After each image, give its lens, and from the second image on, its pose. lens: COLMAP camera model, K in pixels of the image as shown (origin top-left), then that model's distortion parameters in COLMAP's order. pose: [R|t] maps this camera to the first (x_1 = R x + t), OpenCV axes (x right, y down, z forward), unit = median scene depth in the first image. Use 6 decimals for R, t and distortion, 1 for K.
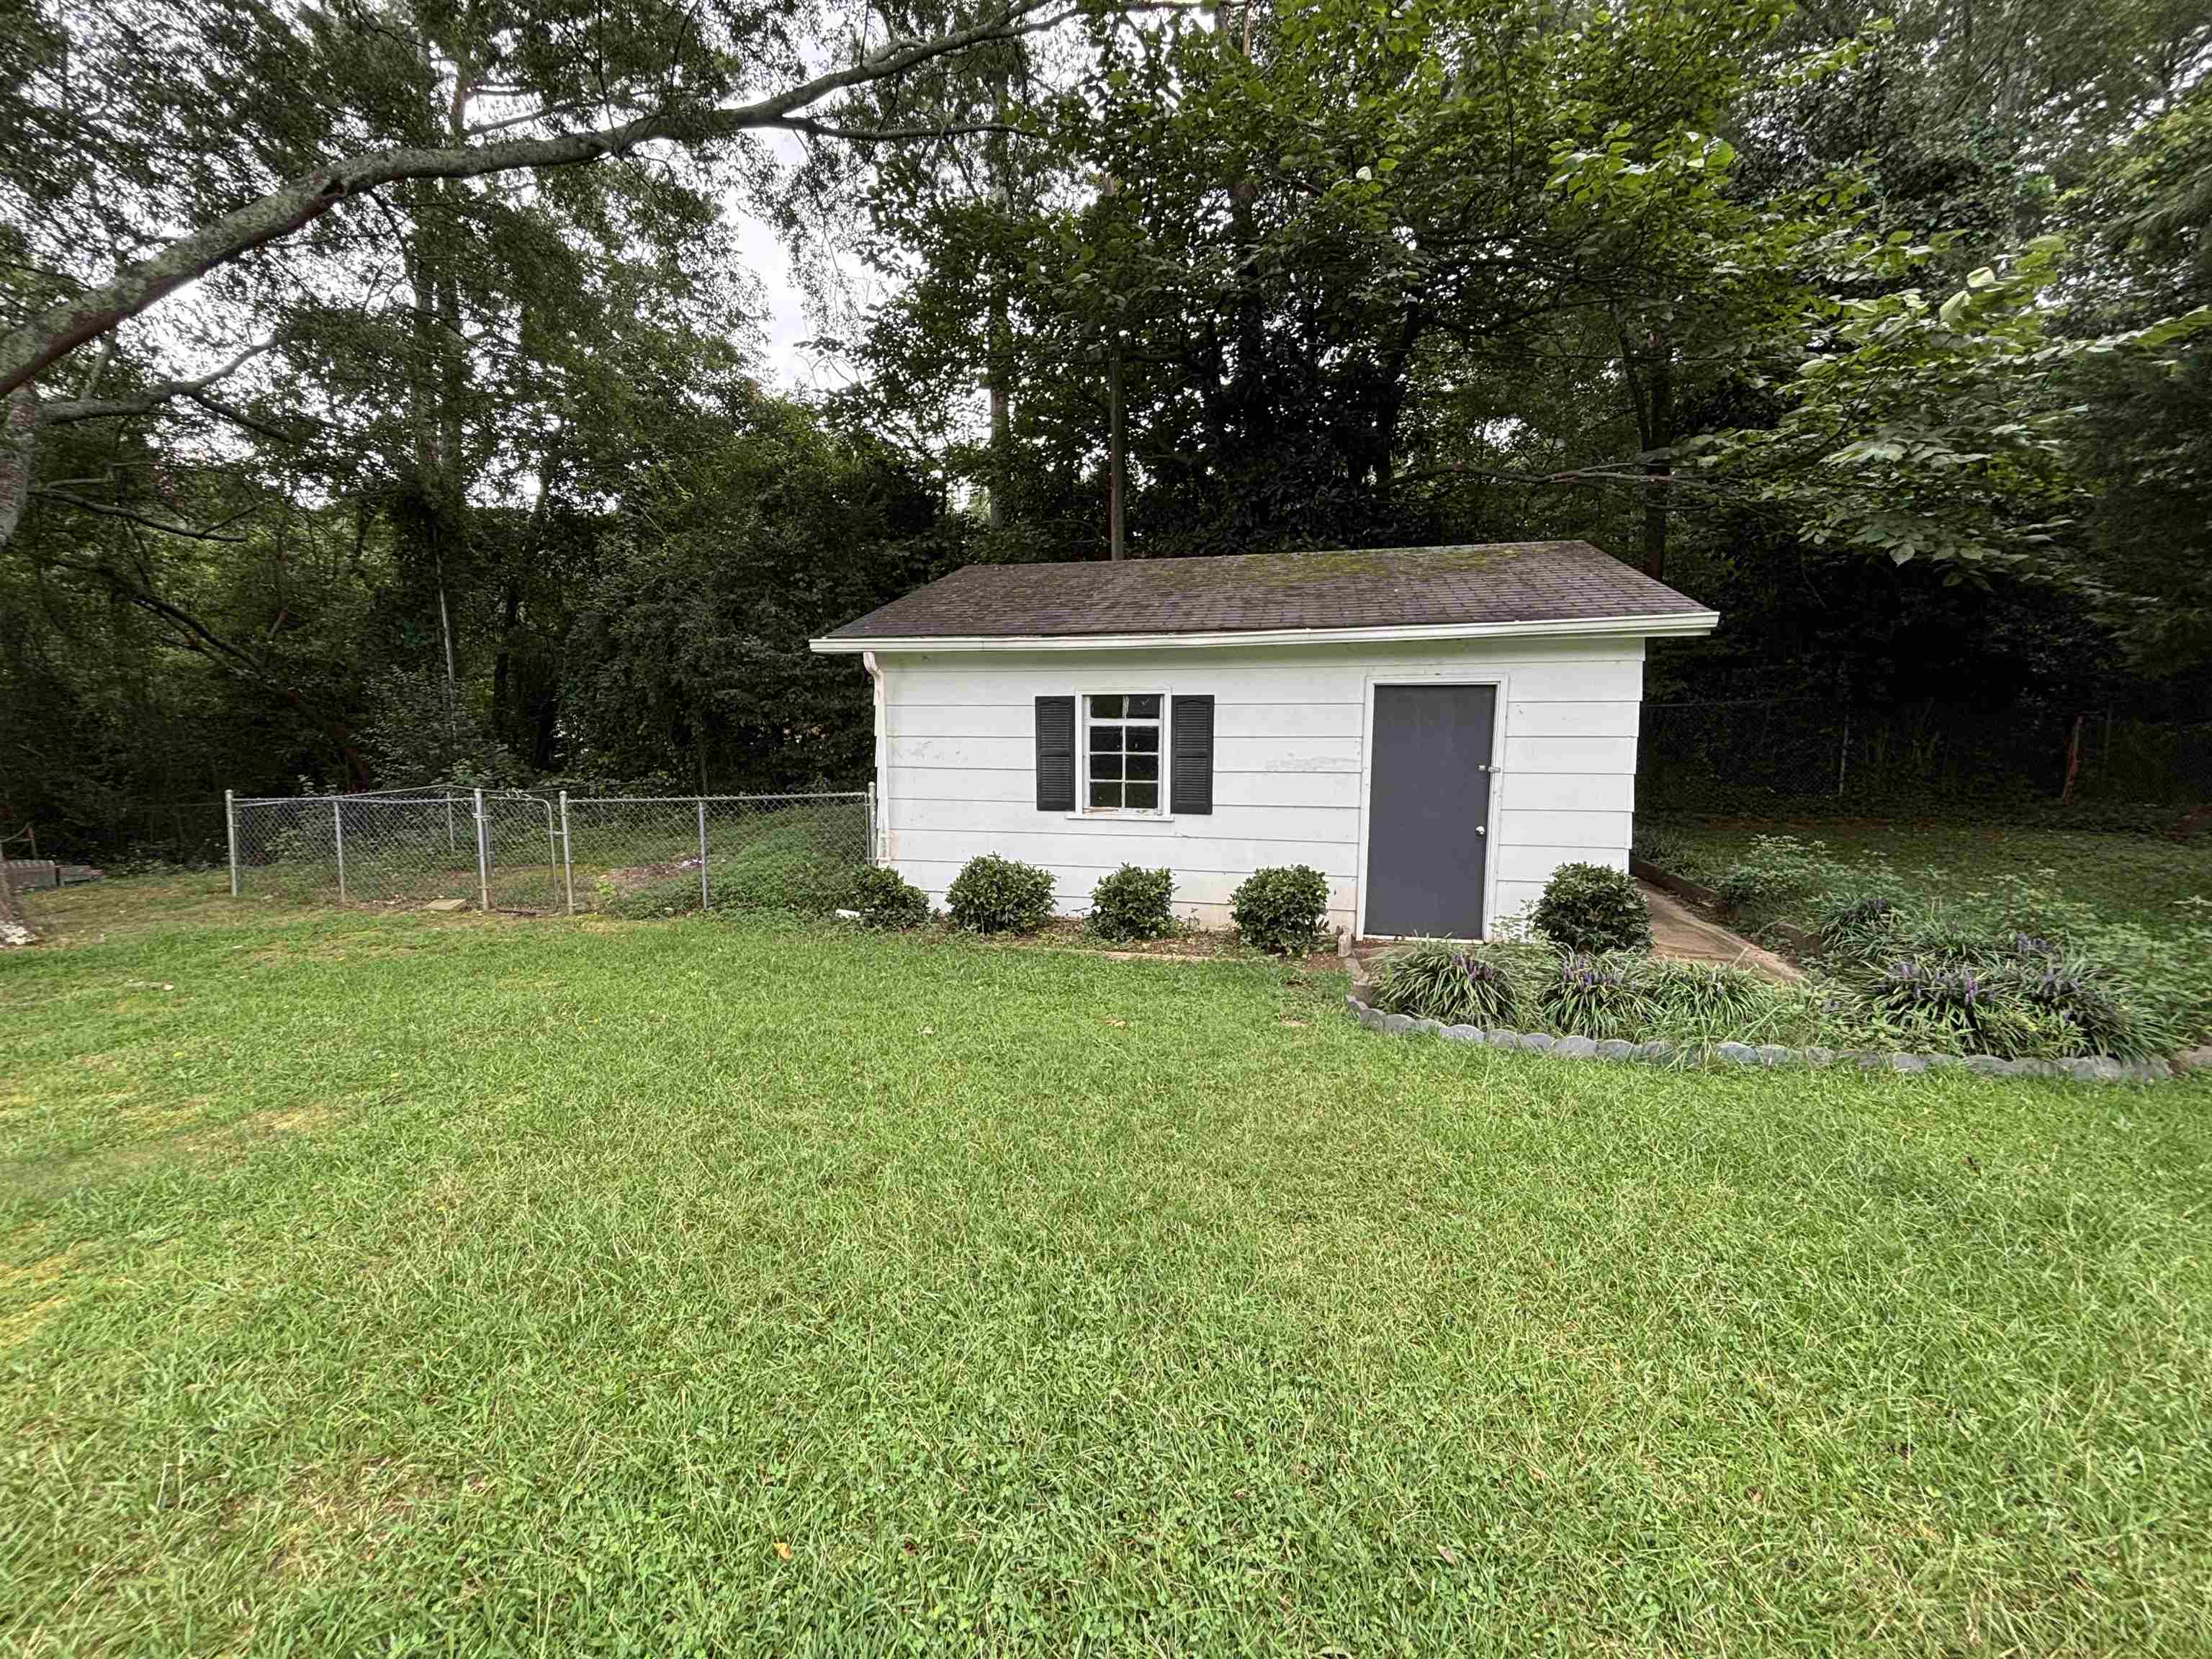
lens RADIAL K [[890.9, 0, 1117.3], [0, 890.9, 826.9], [0, 0, 1]] dist [-0.009596, -0.000210]
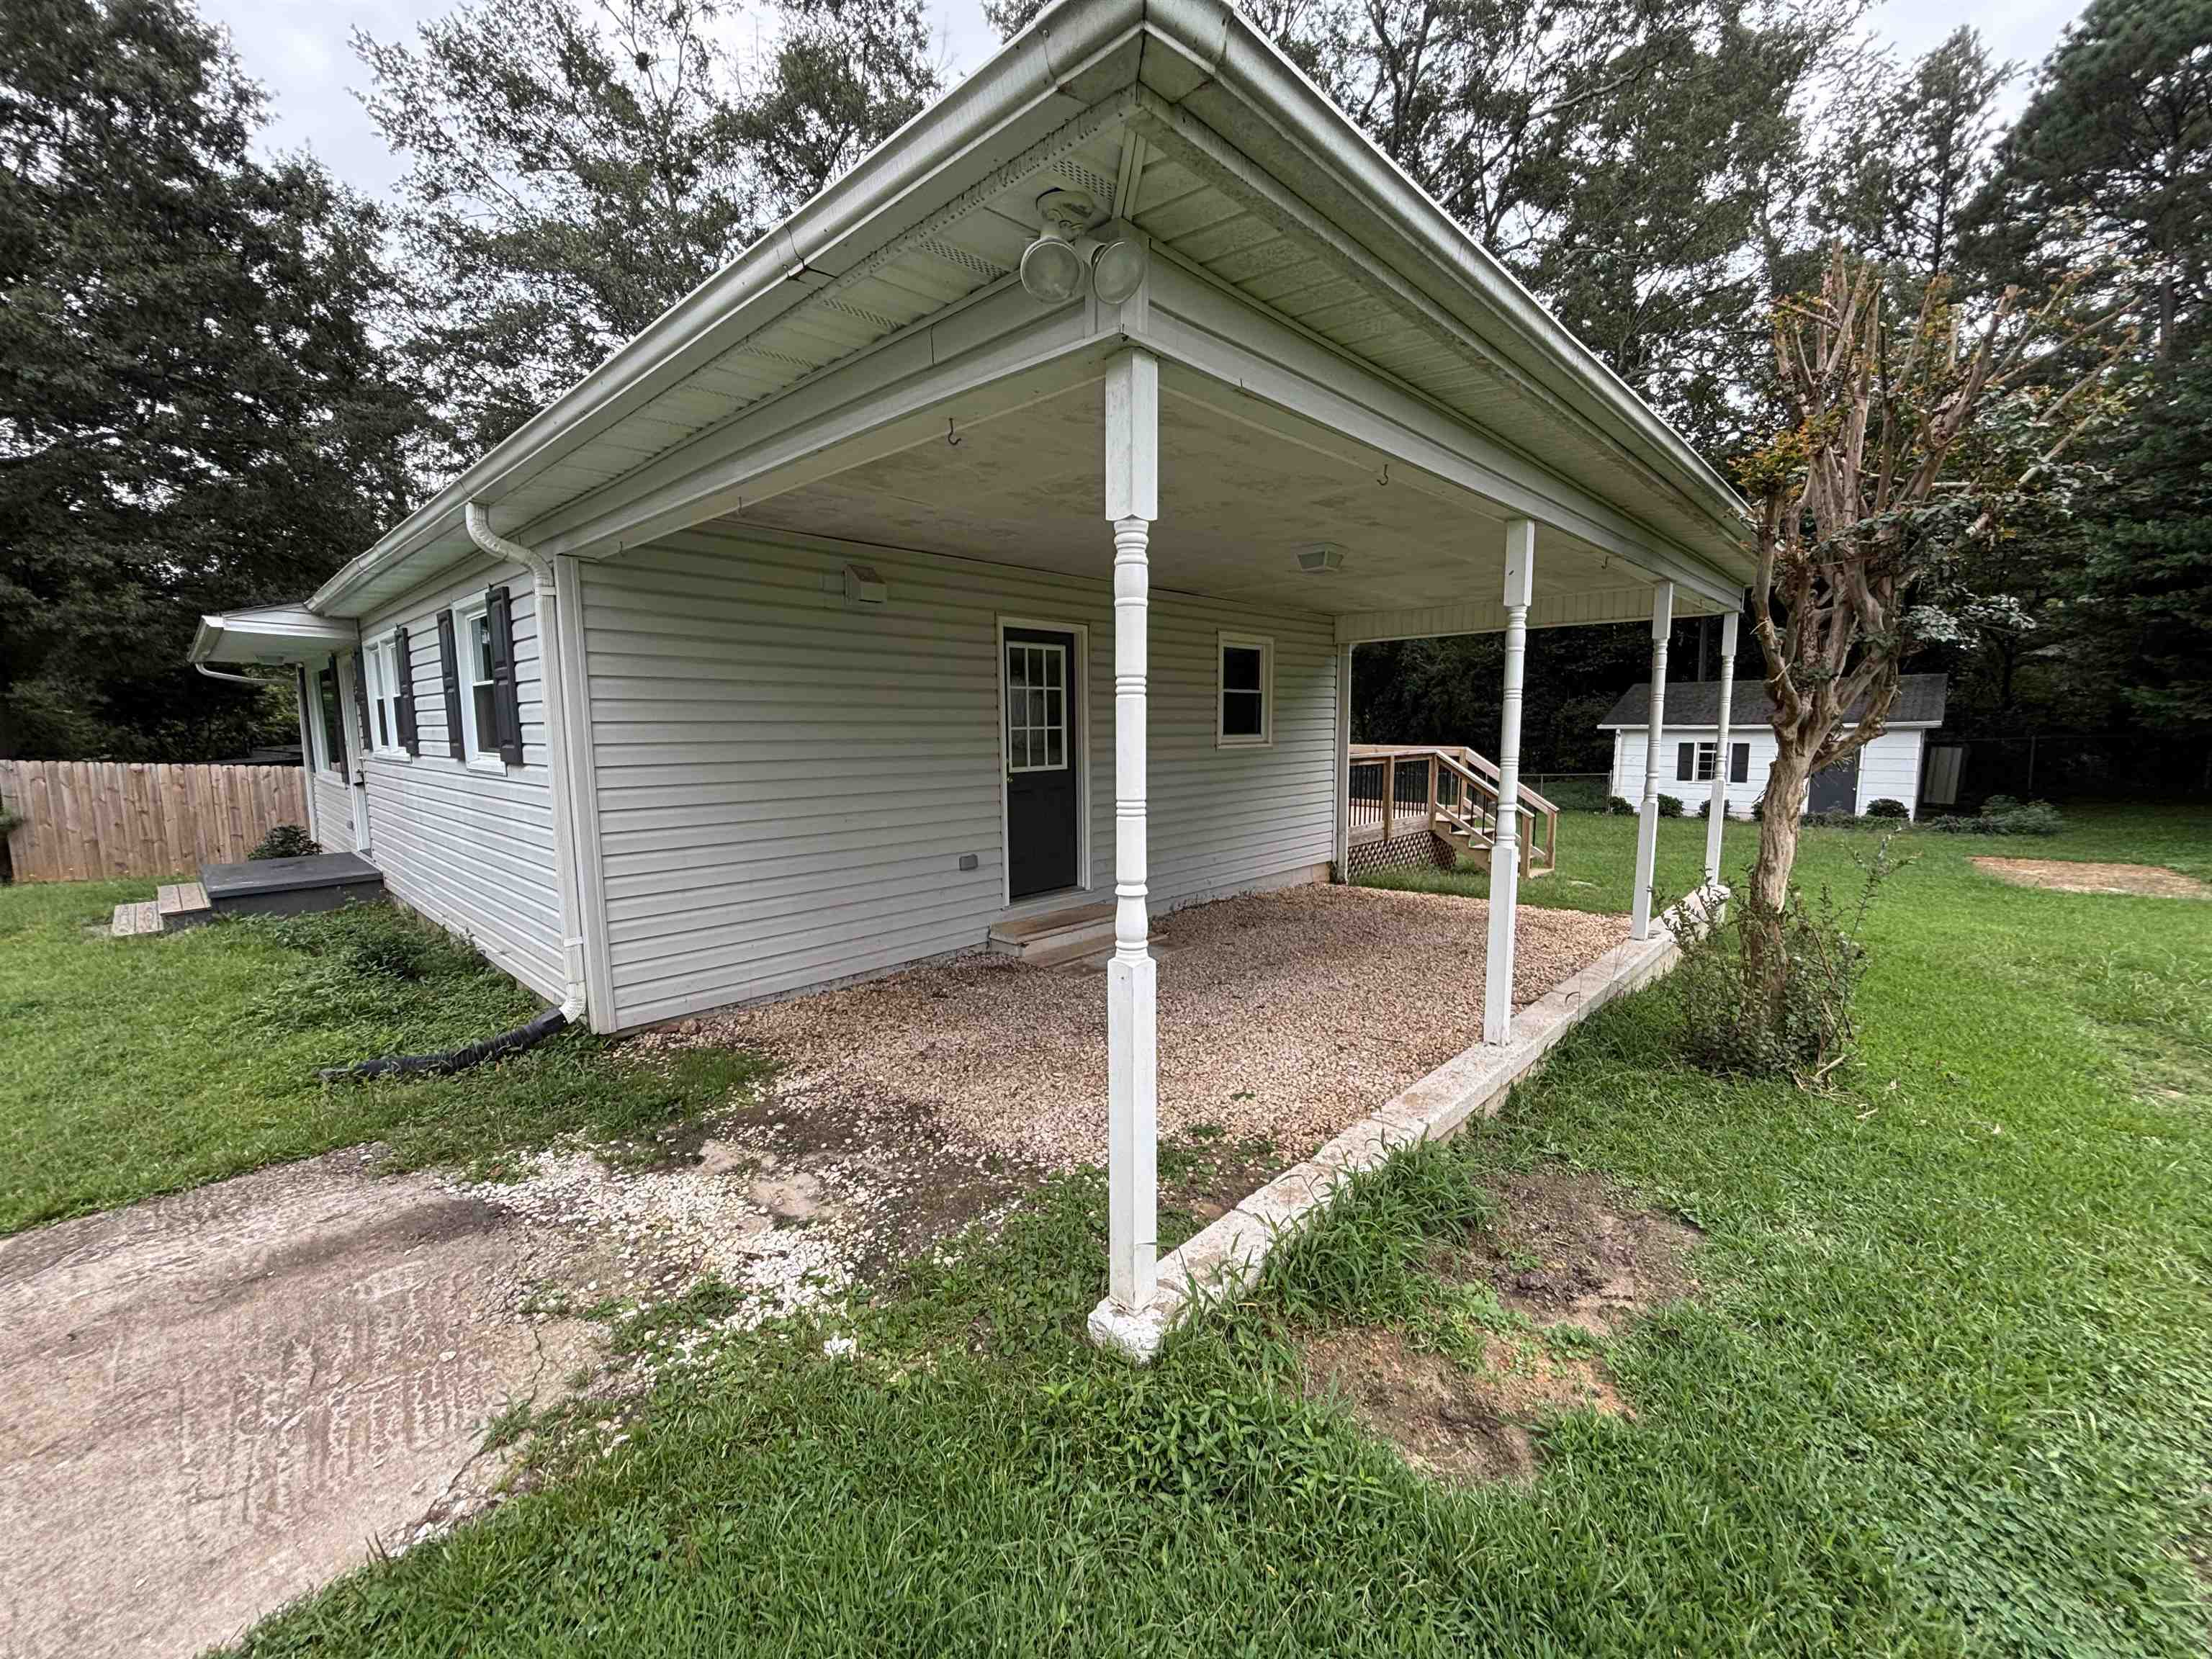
lens RADIAL K [[890.9, 0, 1100.3], [0, 890.9, 827.4], [0, 0, 1]] dist [-0.009596, -0.000210]
pose [[0.860681, 0.051700, -0.506514, -0.247789], [-0.049855, 0.998608, 0.017213, 0.195029], [0.506699, 0.010437, 0.862060, -2.690908]]
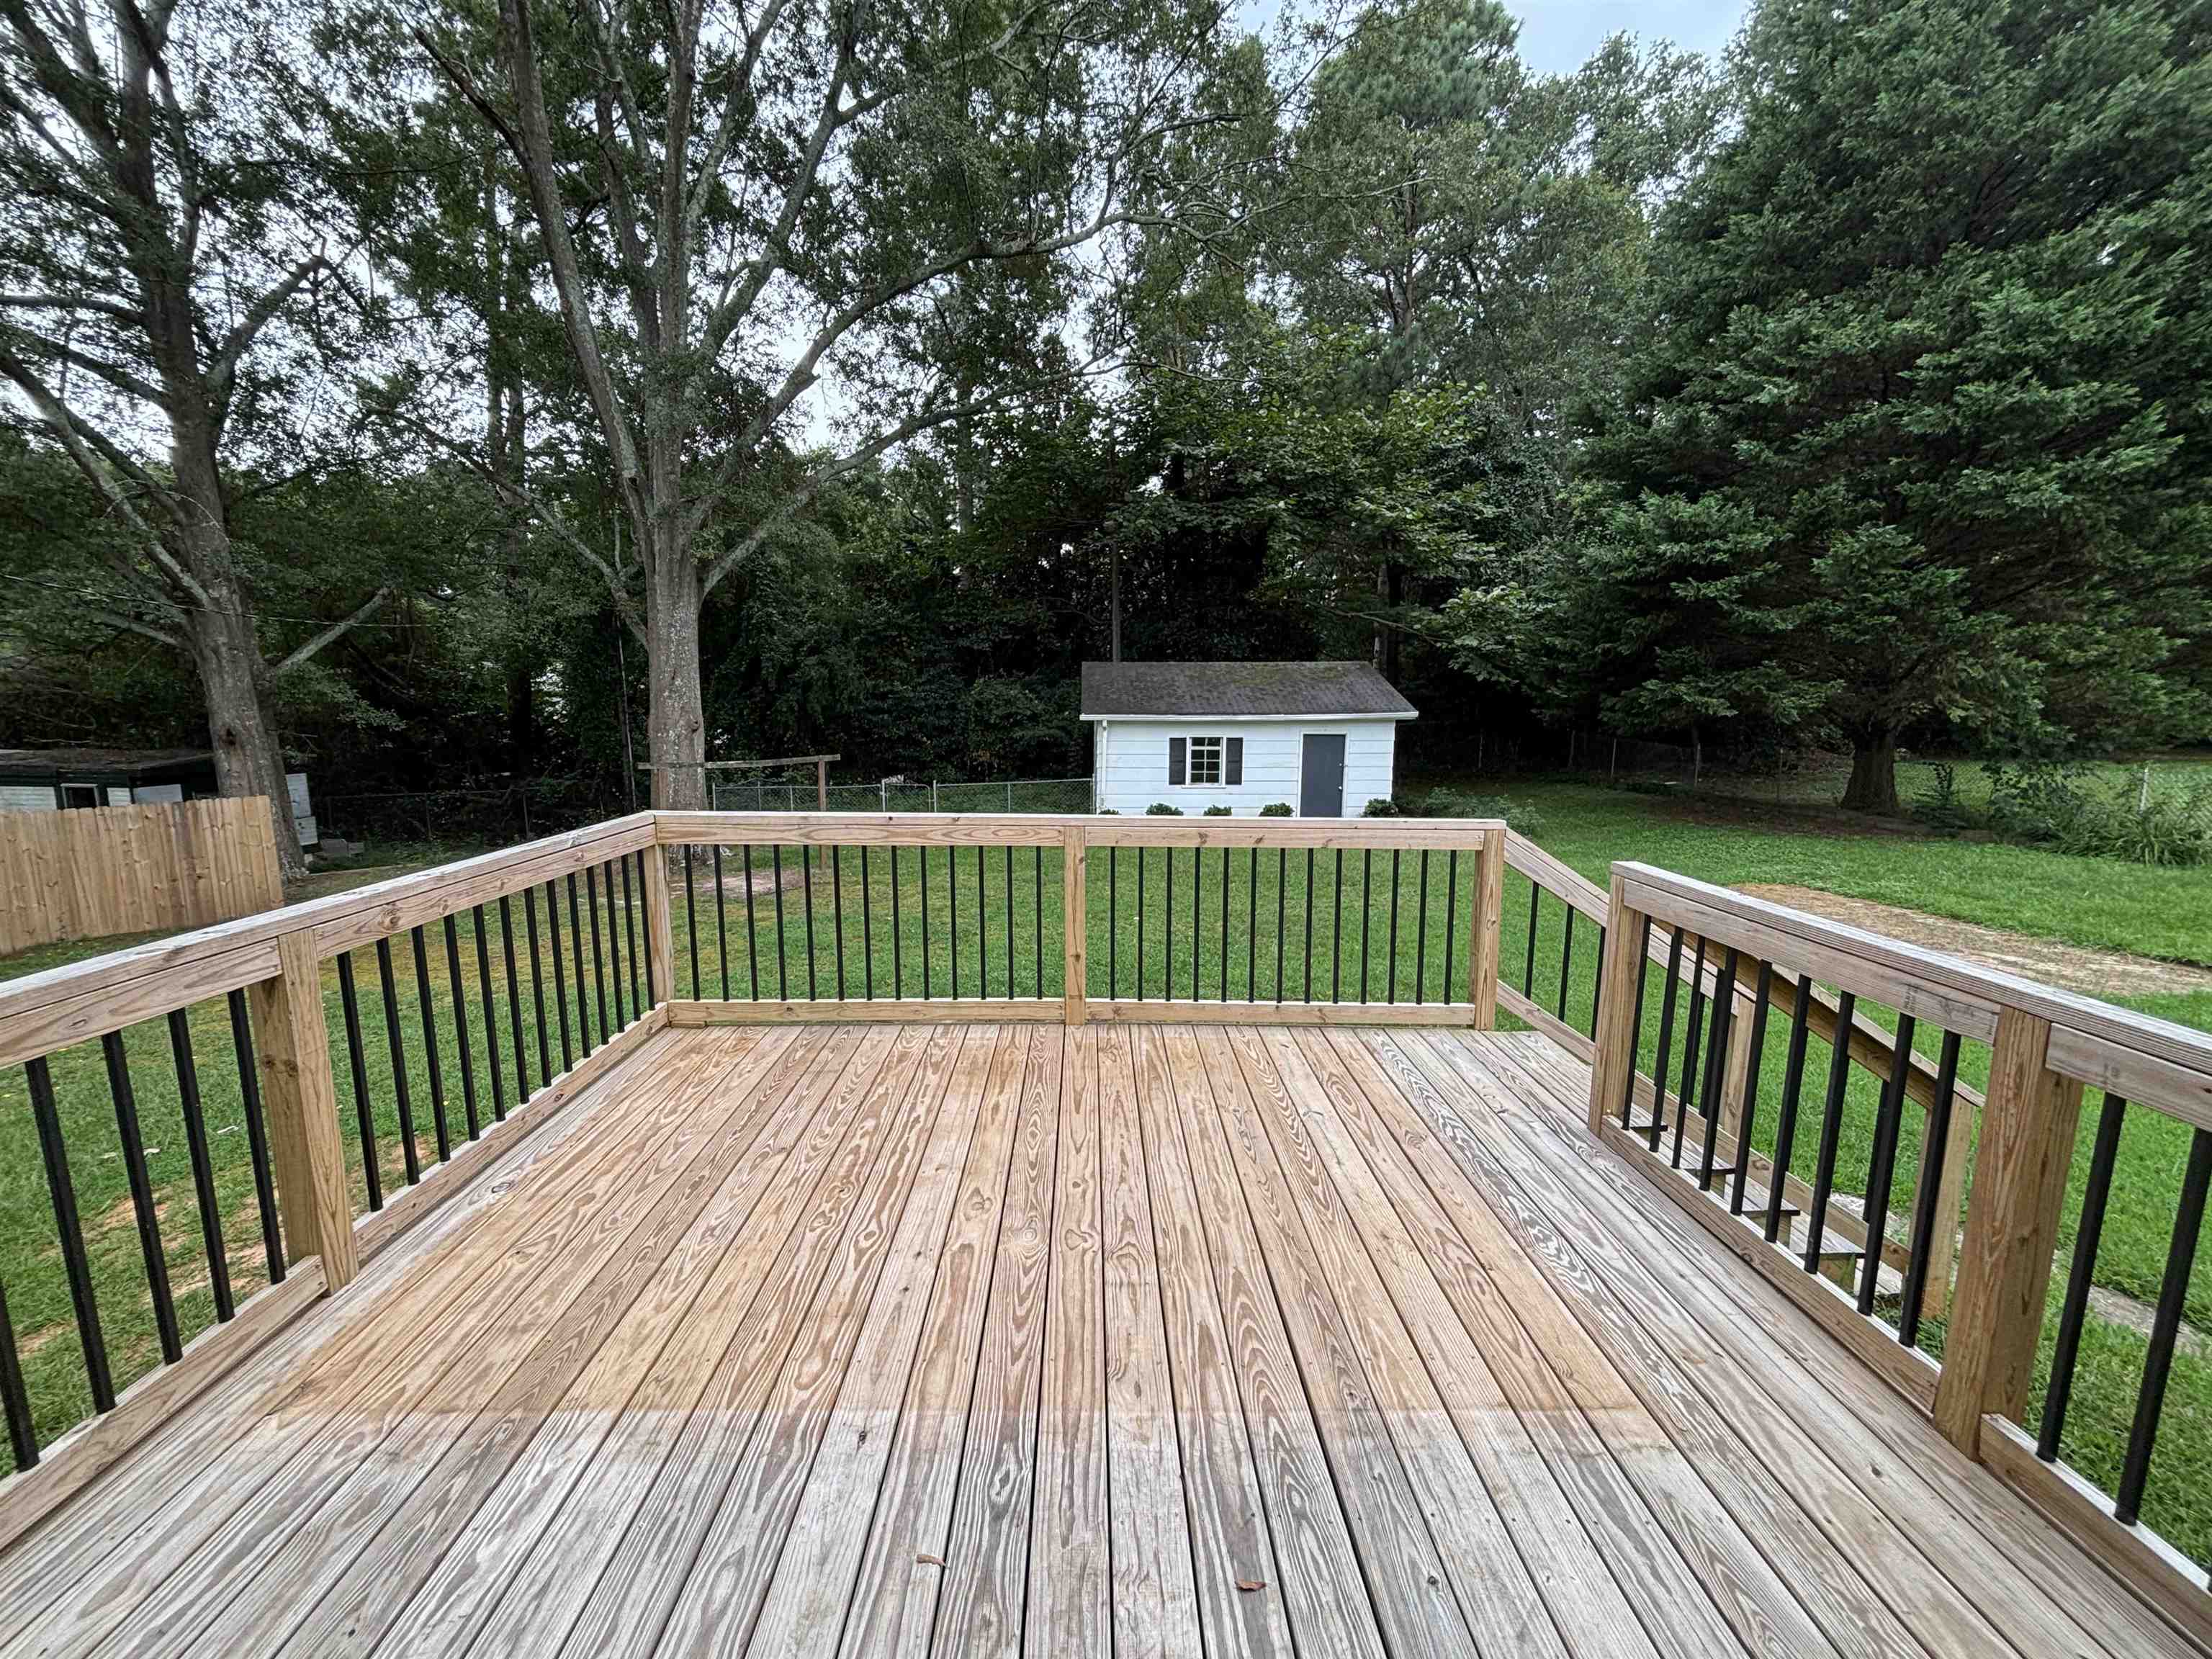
lens RADIAL K [[890.9, 0, 1099.2], [0, 890.9, 834.2], [0, 0, 1]] dist [-0.009596, -0.000210]
pose [[0.970406, -0.036219, 0.238749, -0.877076], [0.026416, 0.998676, 0.044133, 0.003996], [-0.240031, -0.036520, 0.970078, -1.332655]]
